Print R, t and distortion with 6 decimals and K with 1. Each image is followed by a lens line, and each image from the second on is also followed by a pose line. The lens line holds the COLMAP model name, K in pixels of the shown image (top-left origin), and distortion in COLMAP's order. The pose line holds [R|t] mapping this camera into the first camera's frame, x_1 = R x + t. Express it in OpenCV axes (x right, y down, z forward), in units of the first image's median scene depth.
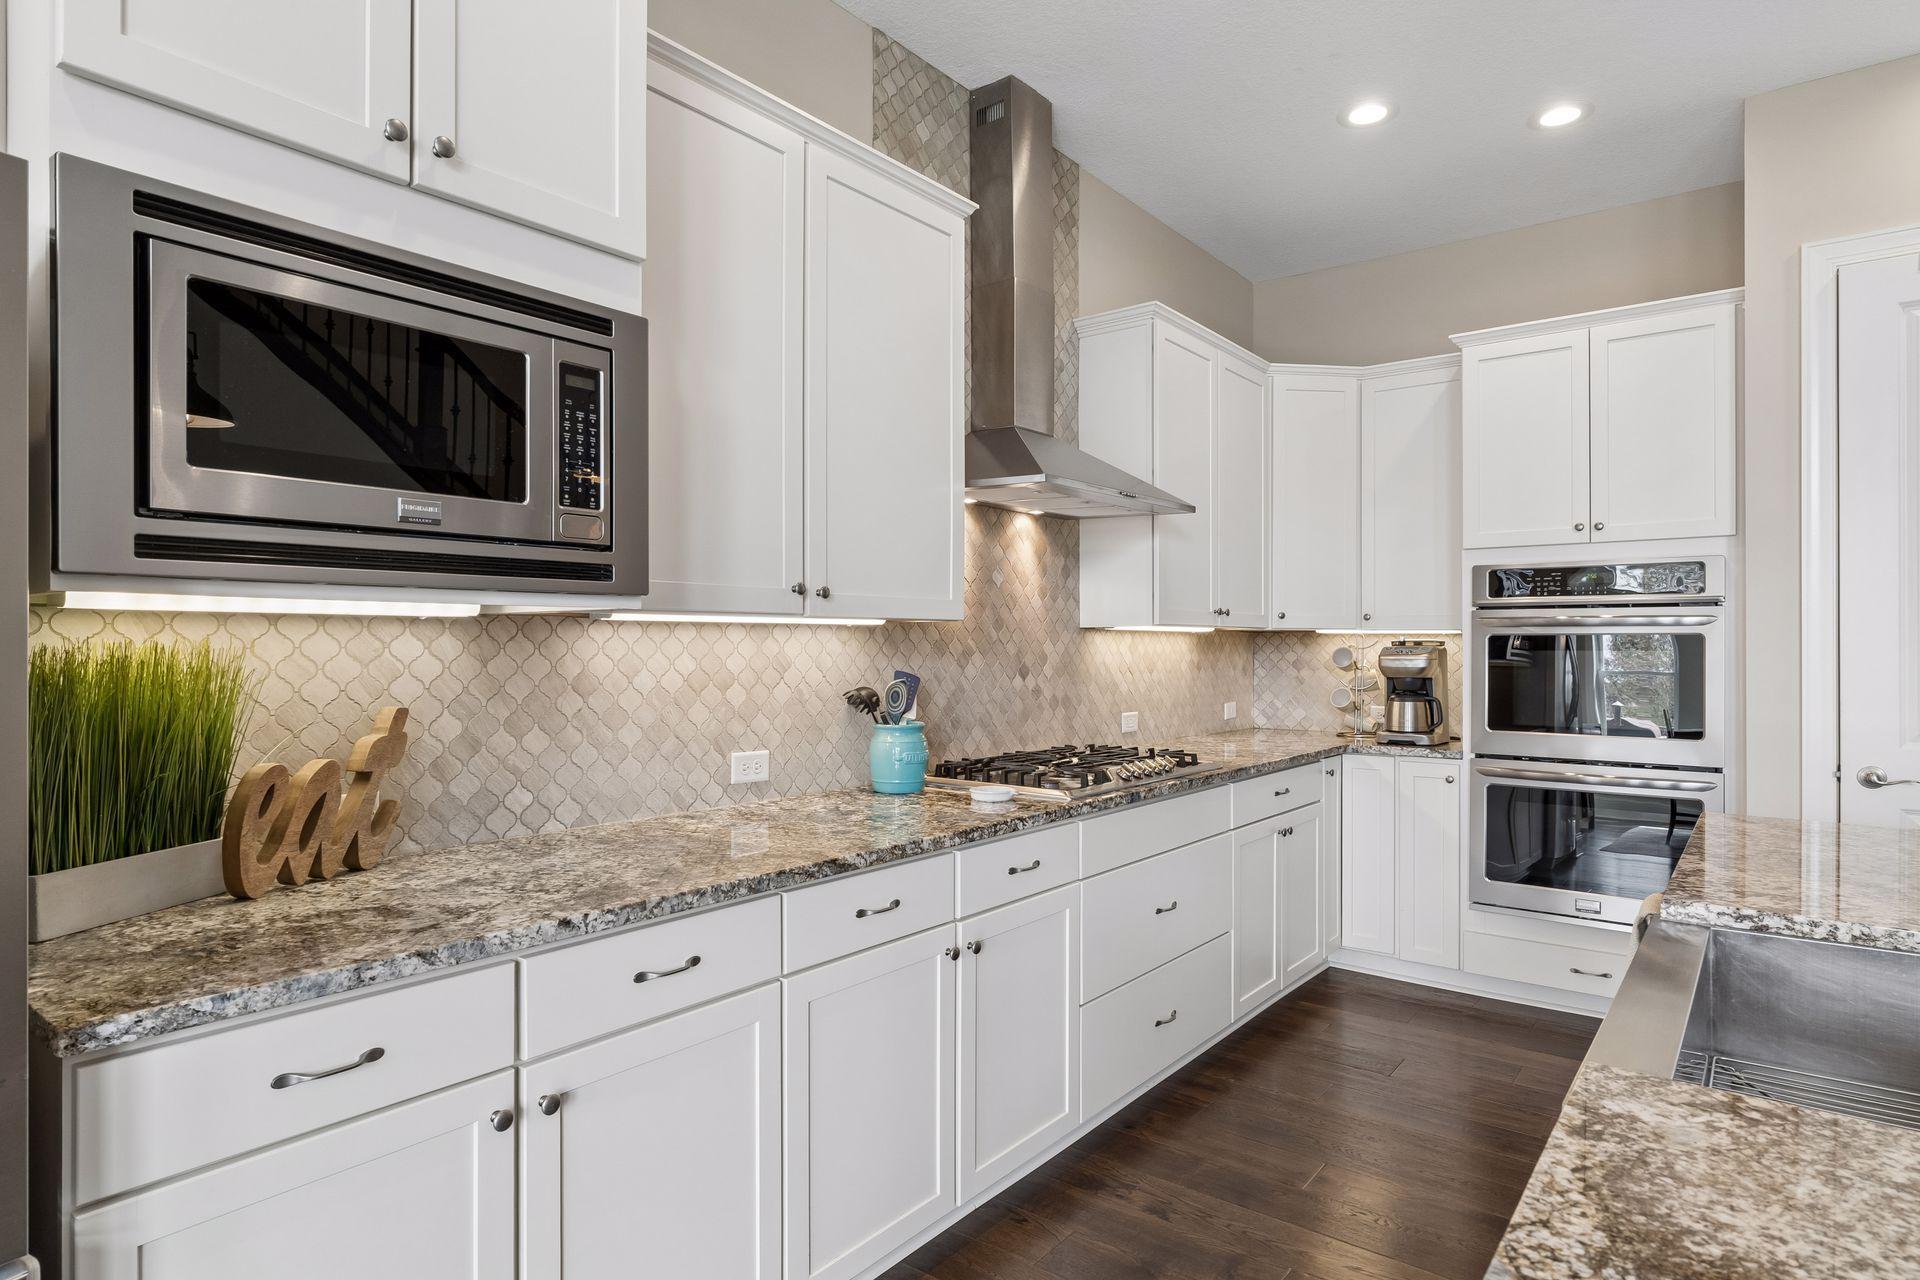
lens RADIAL K [[1053.8, 0, 960.0], [0, 1053.8, 640.0], [0, 0, 1]] dist [-0.003919, 0.000677]
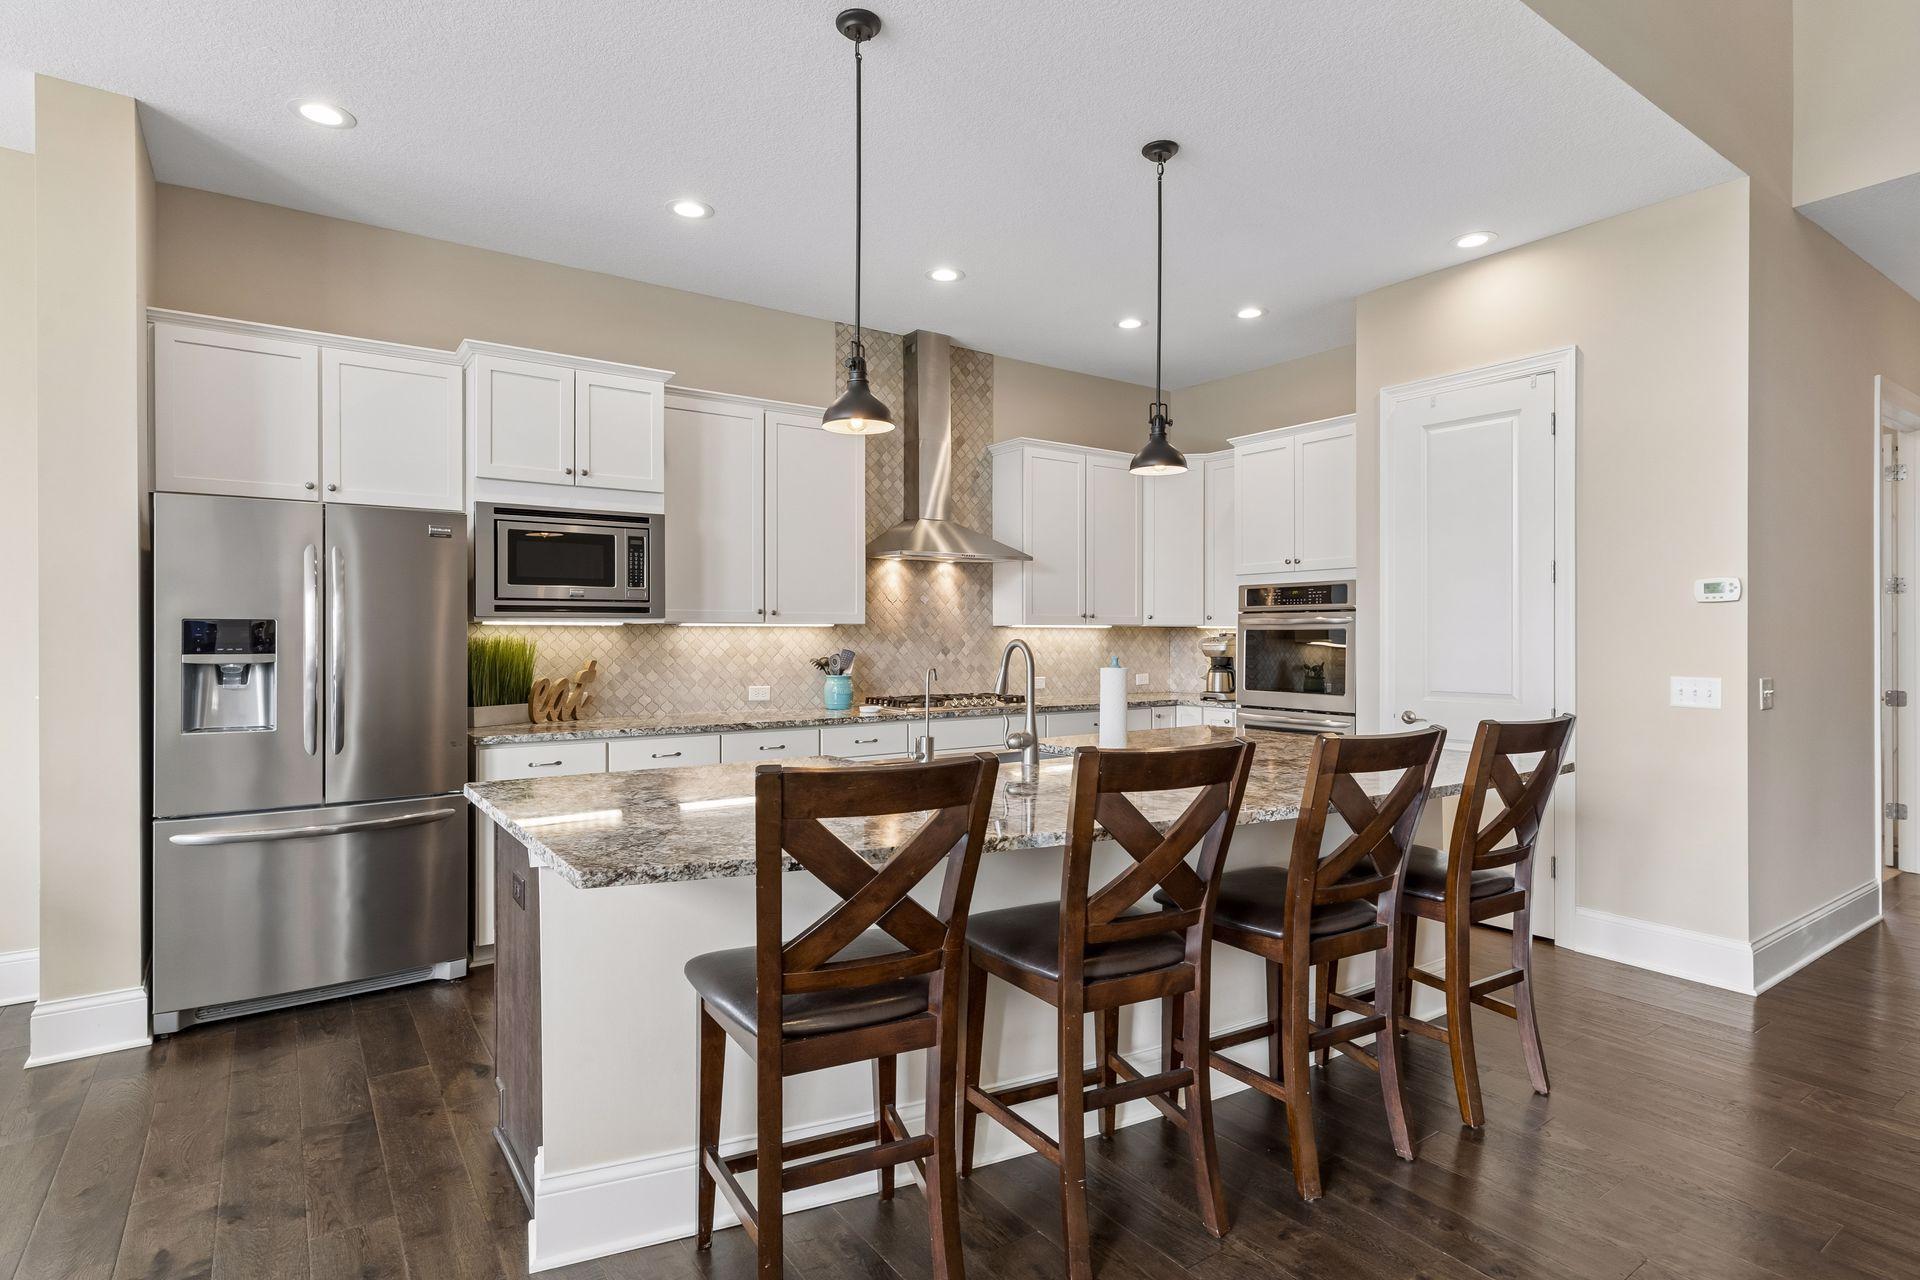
lens RADIAL K [[973.3, 0, 959.9], [0, 973.3, 630.4], [0, 0, 1]] dist [-0.000229, 0.000001]
pose [[0.956783, -0.001684, -0.290797, 0.784190], [0.001666, 0.999999, -0.000309, -0.005893], [0.290798, -0.000189, 0.956785, -0.789991]]
